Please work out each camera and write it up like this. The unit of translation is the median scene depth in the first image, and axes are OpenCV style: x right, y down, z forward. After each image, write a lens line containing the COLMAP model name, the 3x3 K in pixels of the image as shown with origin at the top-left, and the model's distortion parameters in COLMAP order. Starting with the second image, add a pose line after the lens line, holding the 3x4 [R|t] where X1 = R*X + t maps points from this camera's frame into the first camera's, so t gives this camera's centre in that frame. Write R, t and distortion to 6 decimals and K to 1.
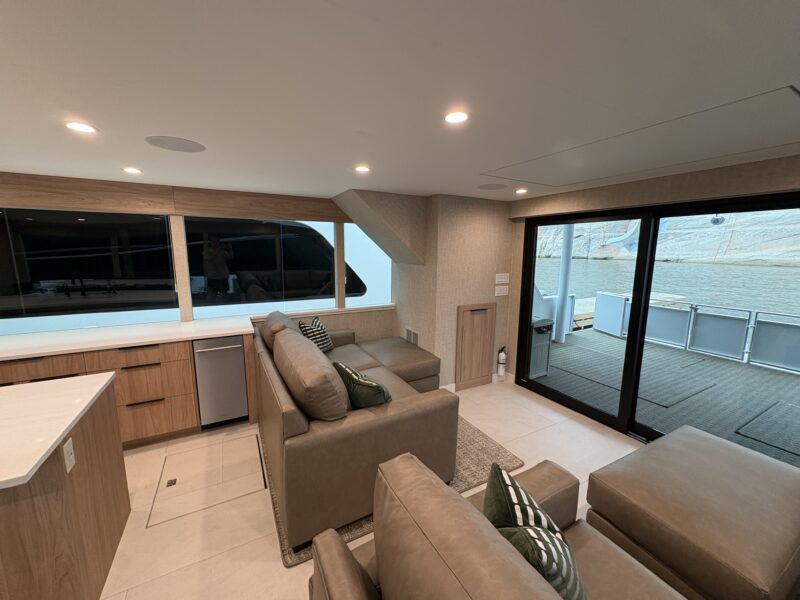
lens RADIAL K [[322.6, 0, 397.4], [0, 322.6, 297.6], [0, 0, 1]] dist [0.004848, 0.000158]
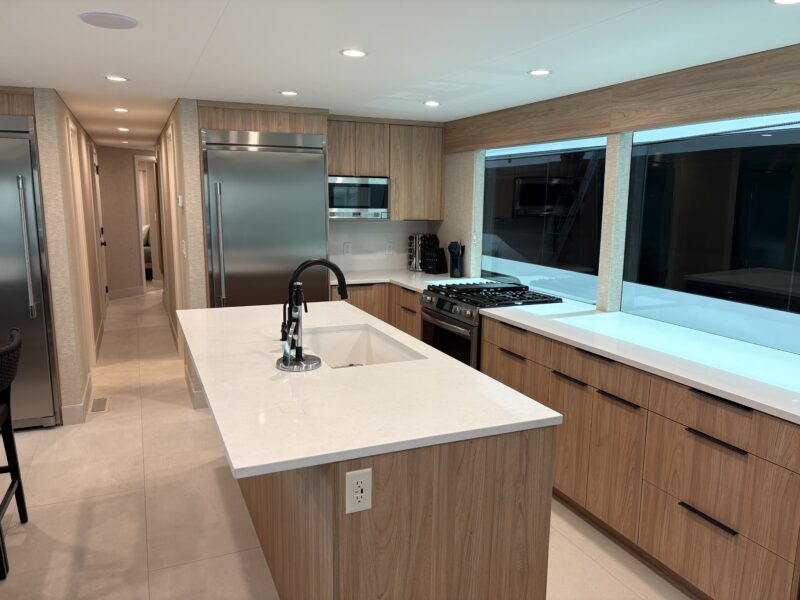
lens RADIAL K [[602.6, 0, 402.3], [0, 602.6, 304.0], [0, 0, 1]] dist [0.050102, -0.059751]
pose [[-0.097424, 0.168651, -0.980849, 0.072750], [-0.160688, 0.969942, 0.182736, -0.064252], [0.982185, 0.175414, -0.067395, 0.580205]]
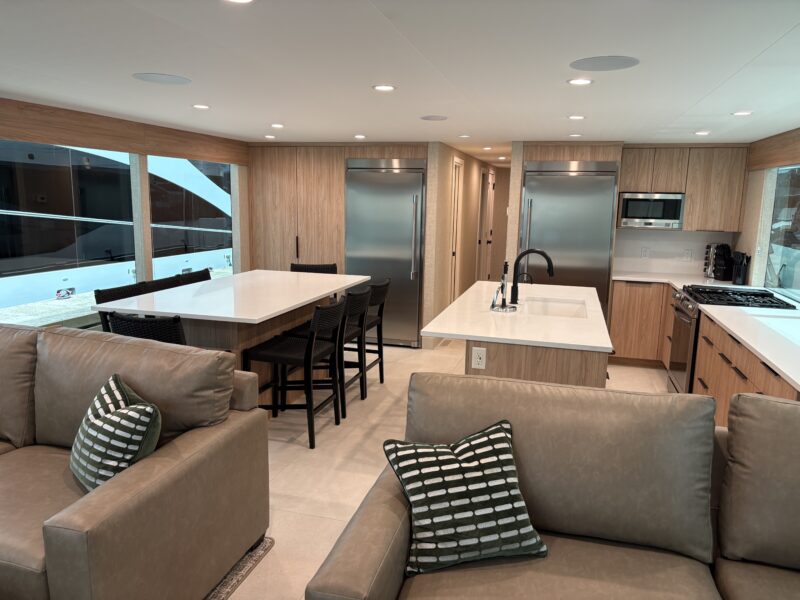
lens RADIAL K [[602.6, 0, 397.4], [0, 602.6, 306.9], [0, 0, 1]] dist [0.050102, -0.059751]
pose [[-0.707404, 0.105826, -0.698842, 0.503169], [-0.130788, 0.952055, 0.276560, -0.187478], [0.694604, 0.287040, -0.659647, 1.243517]]
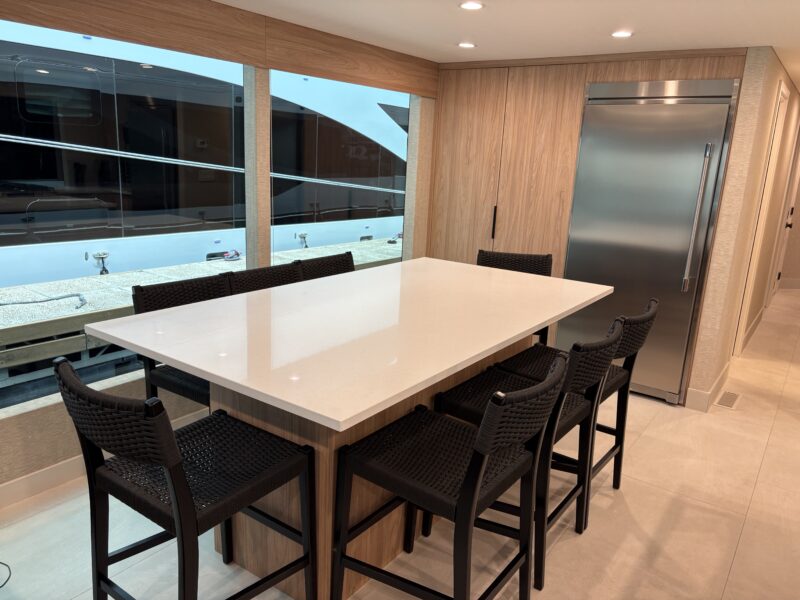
lens RADIAL K [[602.6, 0, 394.7], [0, 602.6, 298.2], [0, 0, 1]] dist [0.050102, -0.059751]
pose [[-0.907682, 0.050566, -0.416602, -0.073136], [-0.115418, 0.924352, 0.363664, -0.044680], [0.403476, 0.378174, -0.833182, 0.529238]]
